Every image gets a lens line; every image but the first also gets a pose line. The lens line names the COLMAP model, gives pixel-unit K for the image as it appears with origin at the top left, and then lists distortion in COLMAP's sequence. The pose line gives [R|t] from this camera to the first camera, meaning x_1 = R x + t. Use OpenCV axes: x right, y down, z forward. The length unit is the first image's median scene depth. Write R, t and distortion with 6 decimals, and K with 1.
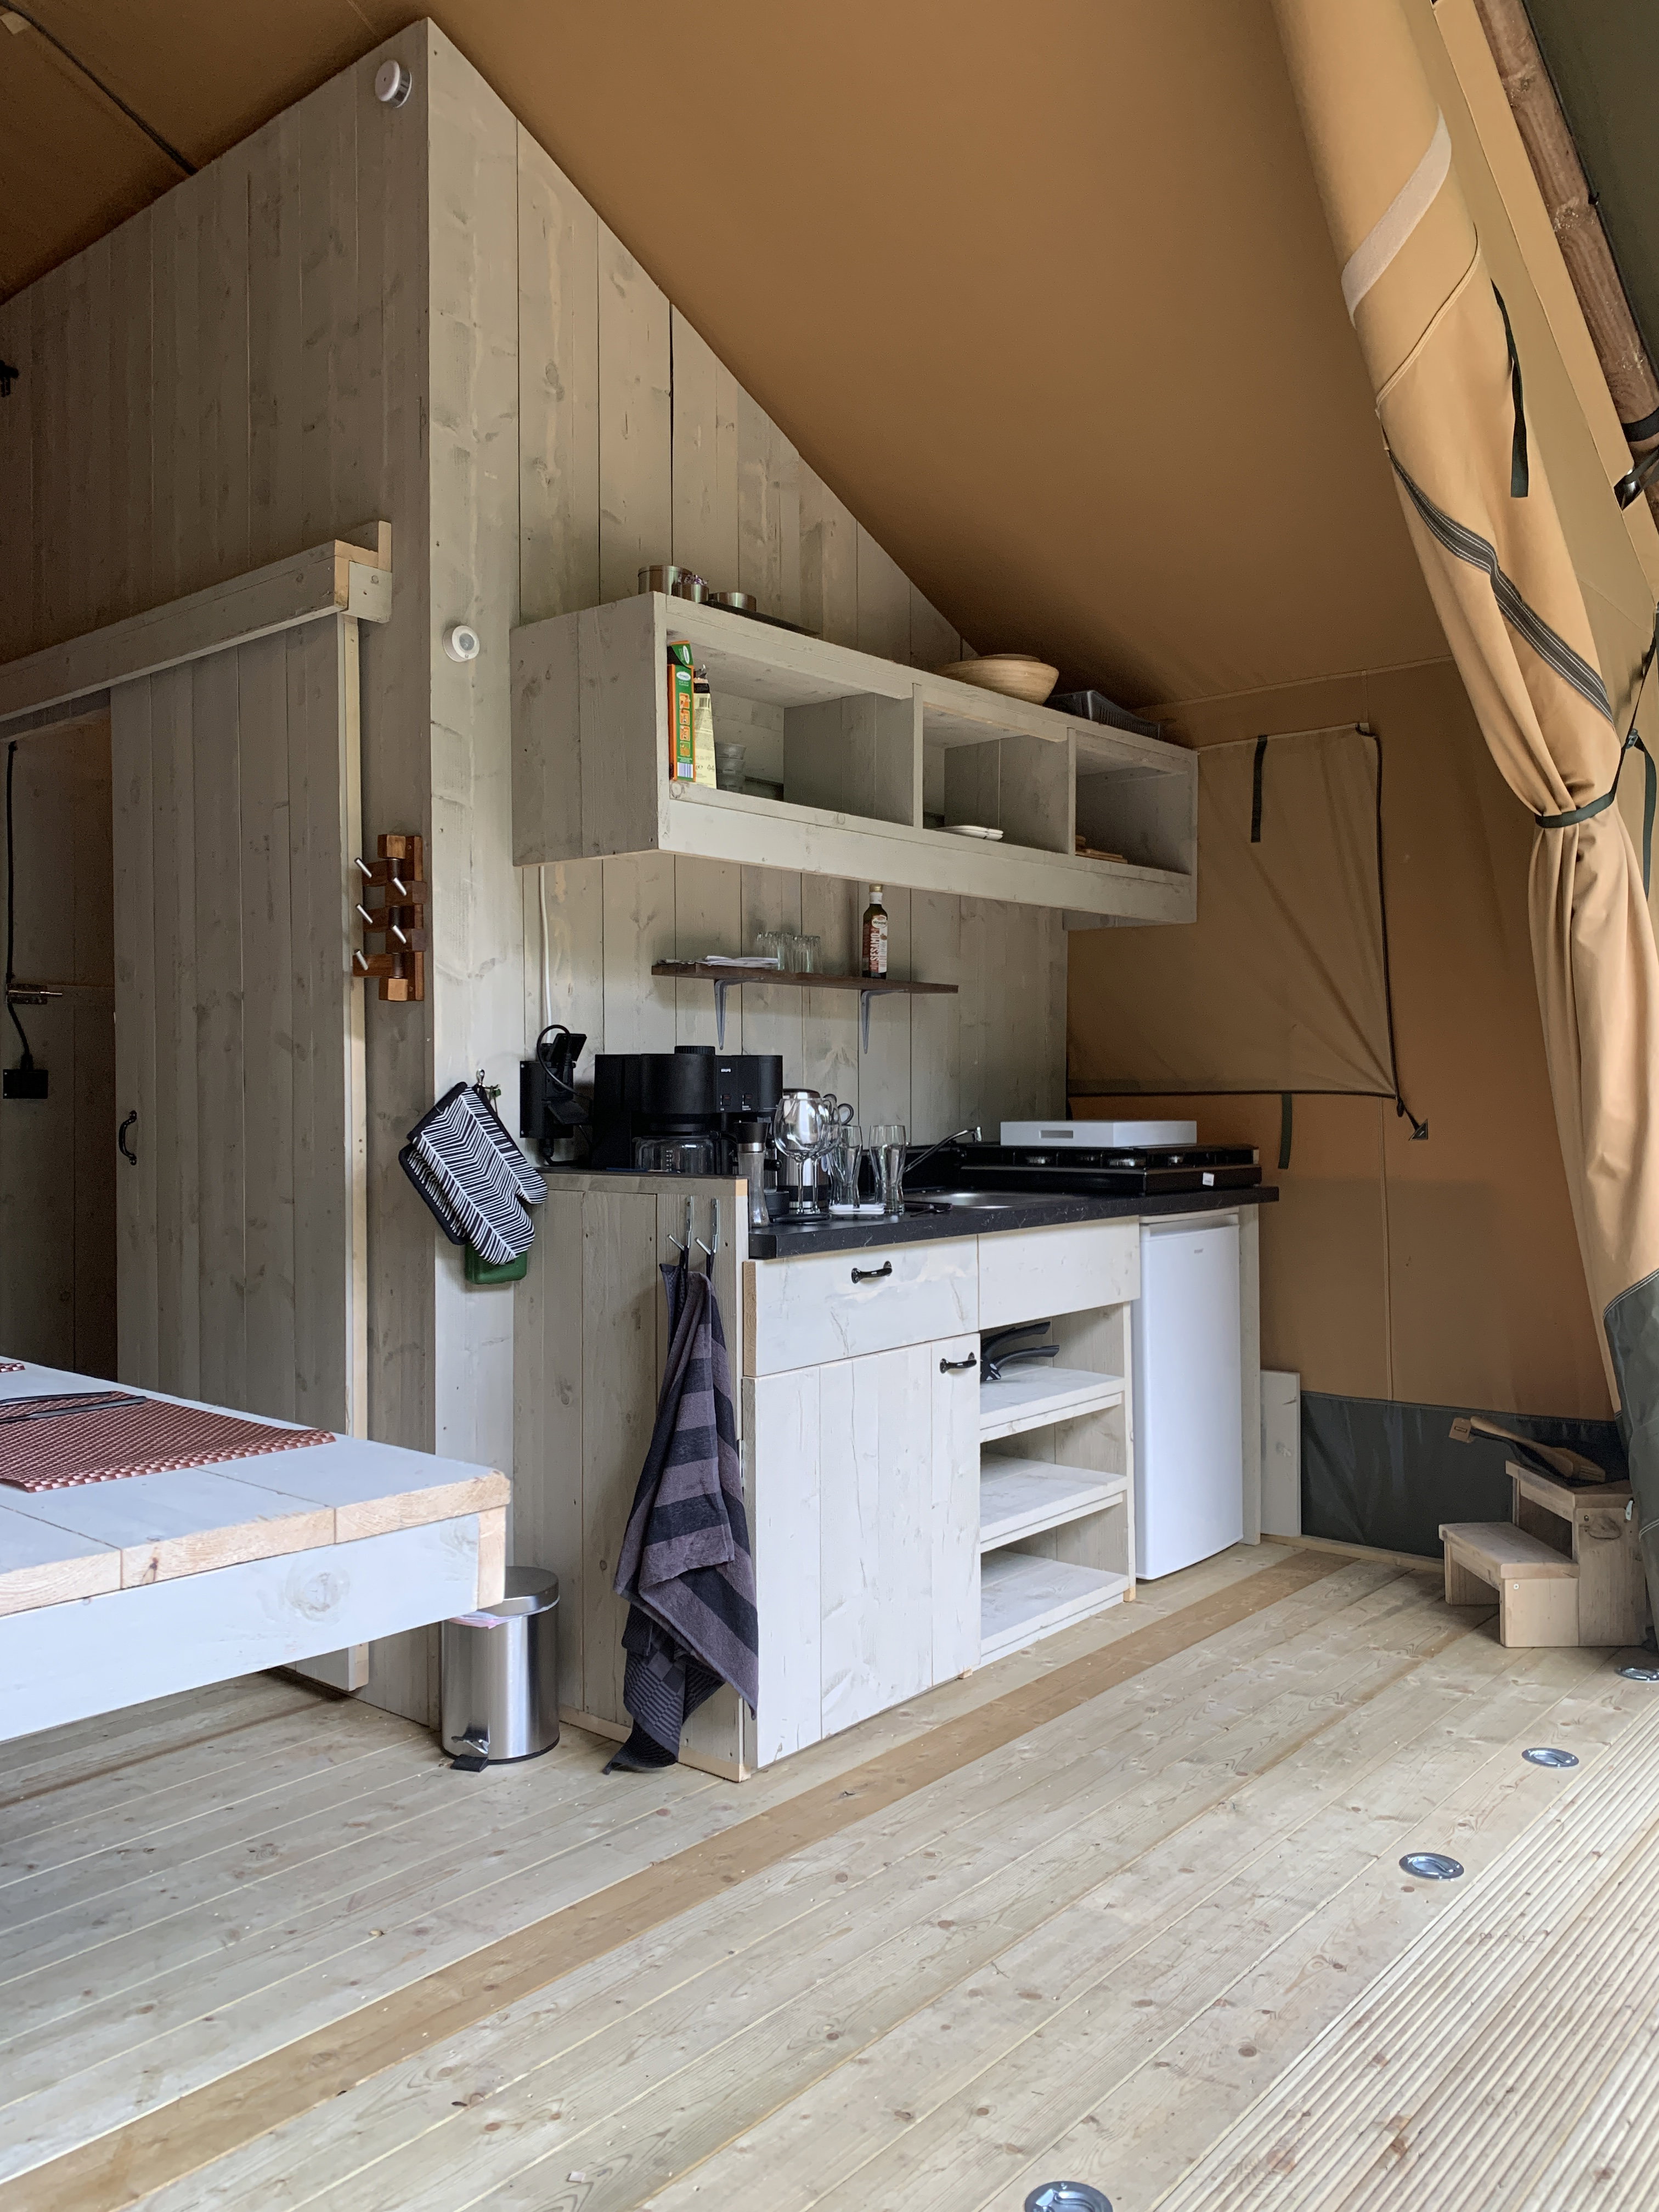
lens RADIAL K [[1675.3, 0, 838.6], [0, 1675.3, 1049.9], [0, 0, 1]] dist [0.046579, -0.047435]
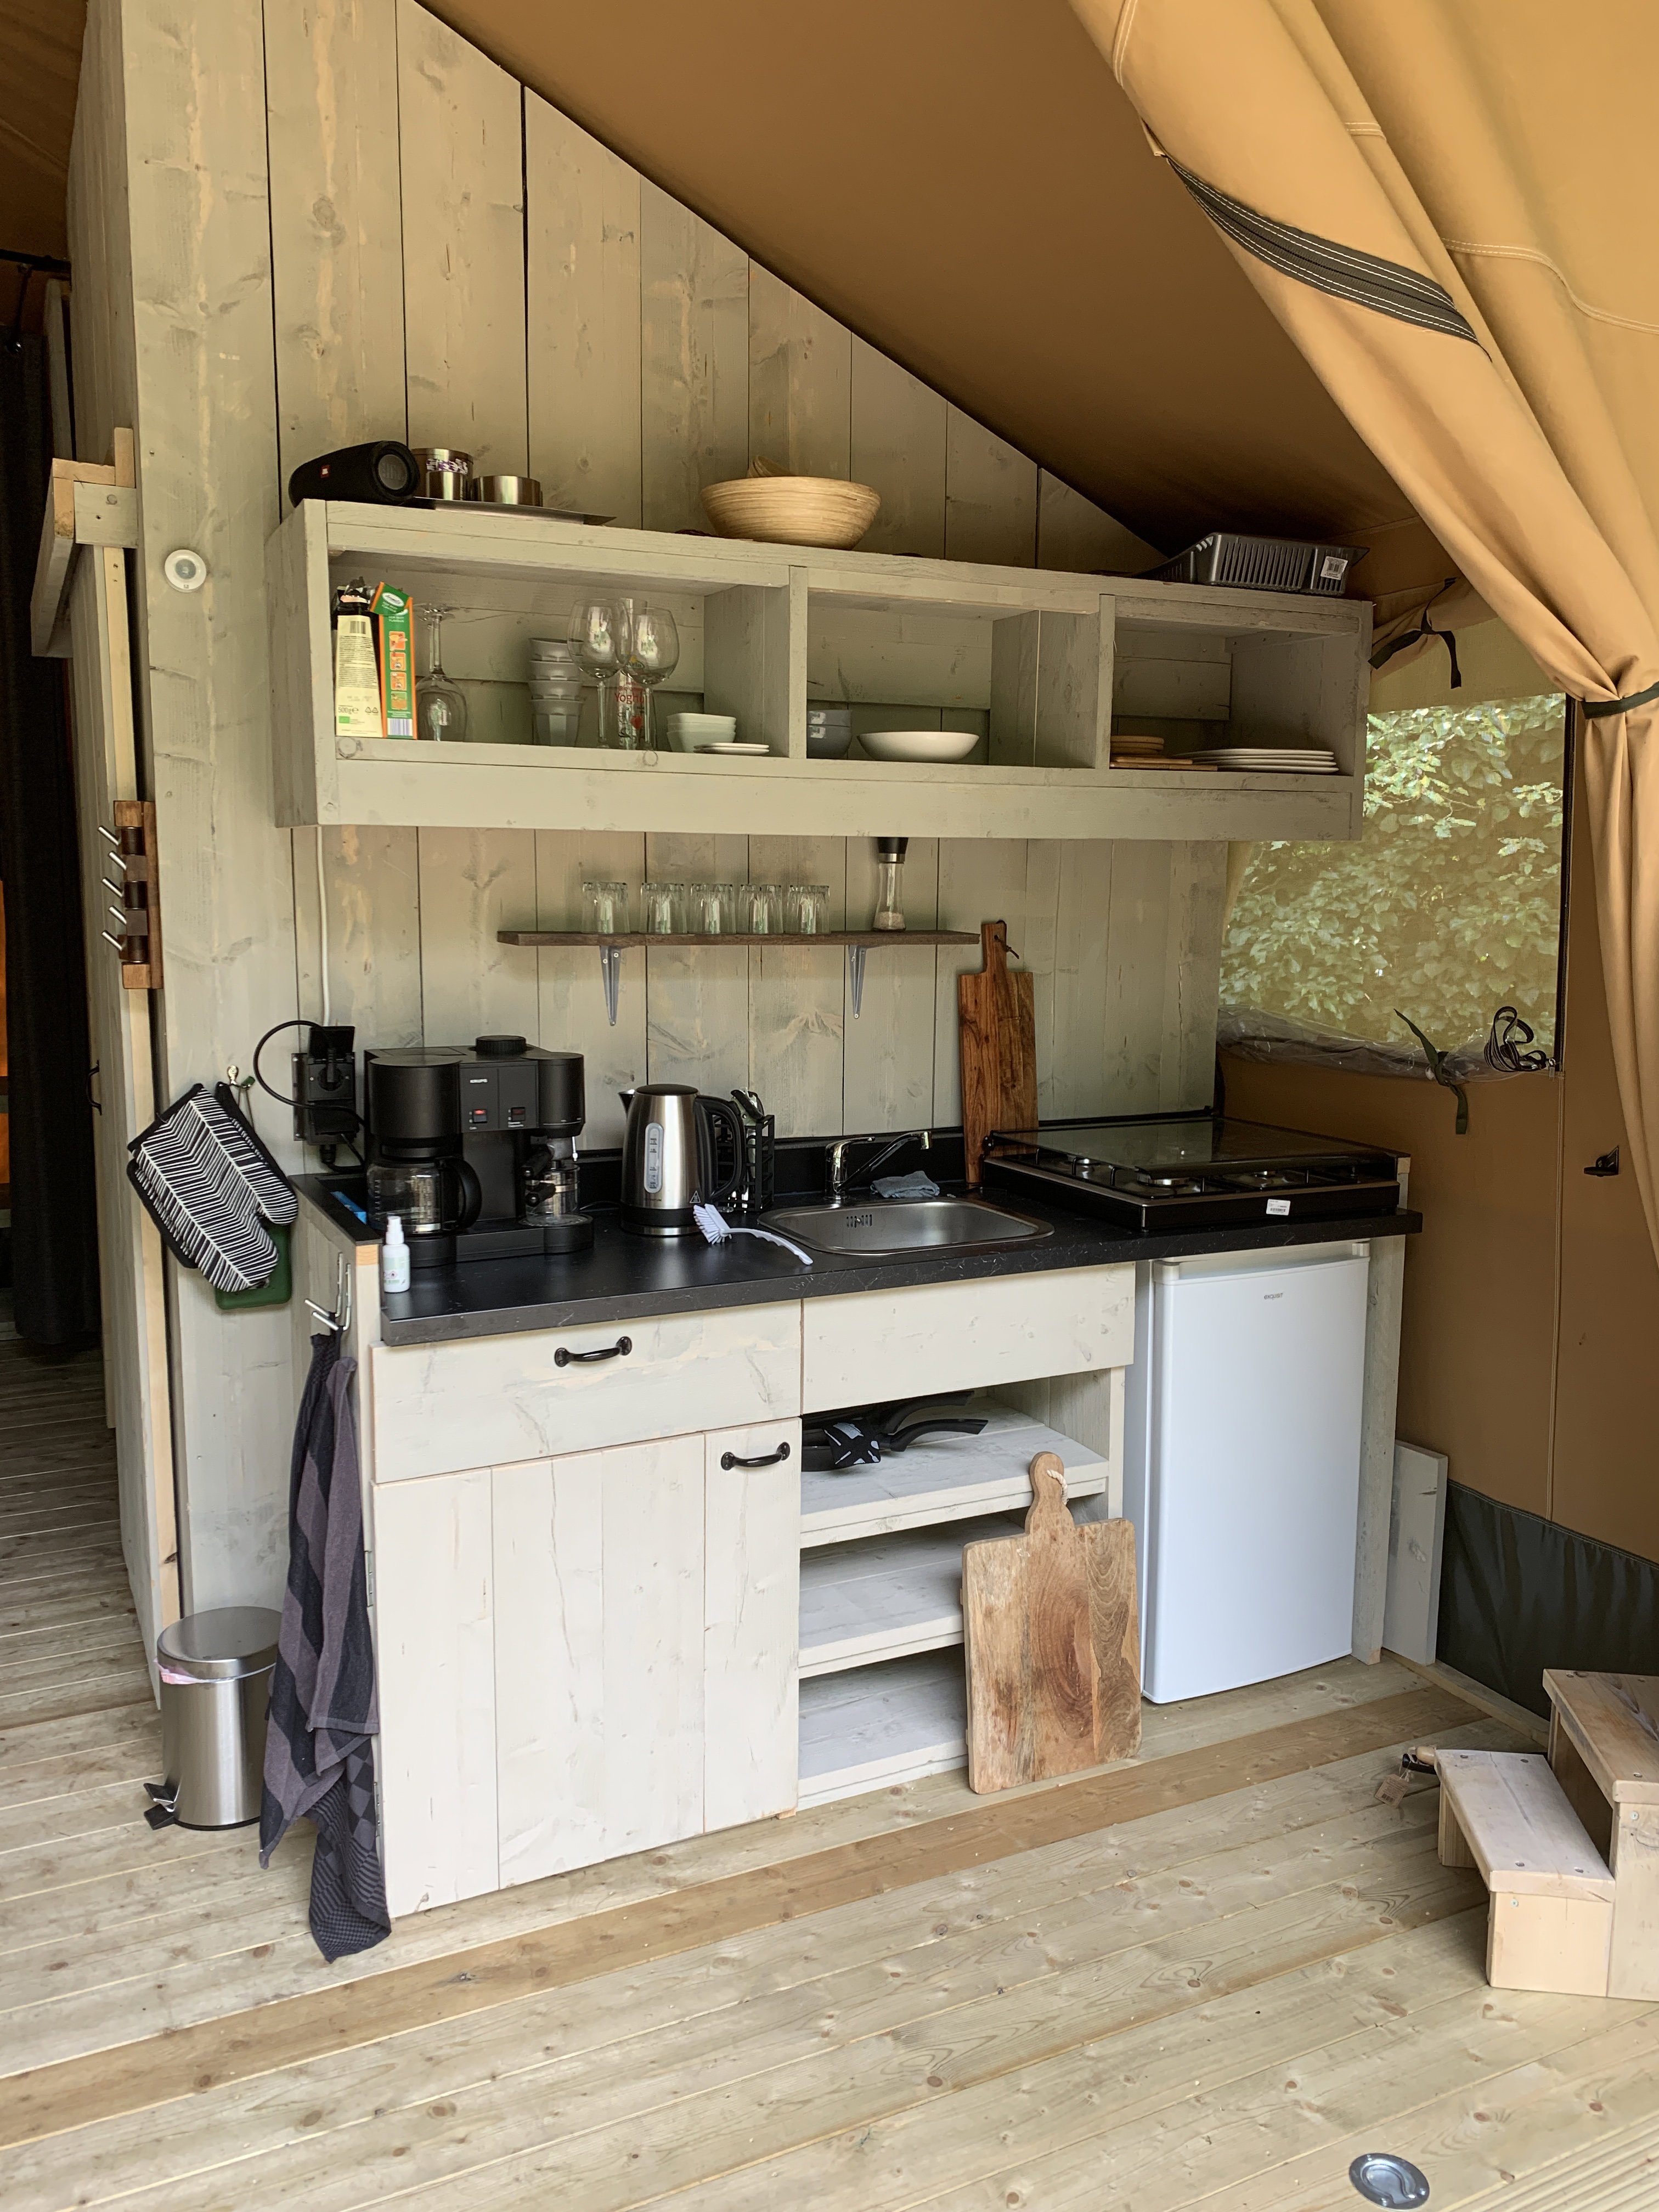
lens RADIAL K [[1675.3, 0, 852.0], [0, 1675.3, 1064.4], [0, 0, 1]] dist [0.046579, -0.047435]
pose [[0.918549, 0.059619, -0.390785, 0.420605], [-0.005735, 0.990468, 0.137627, -0.110549], [0.395265, -0.124176, 0.910135, 0.316103]]
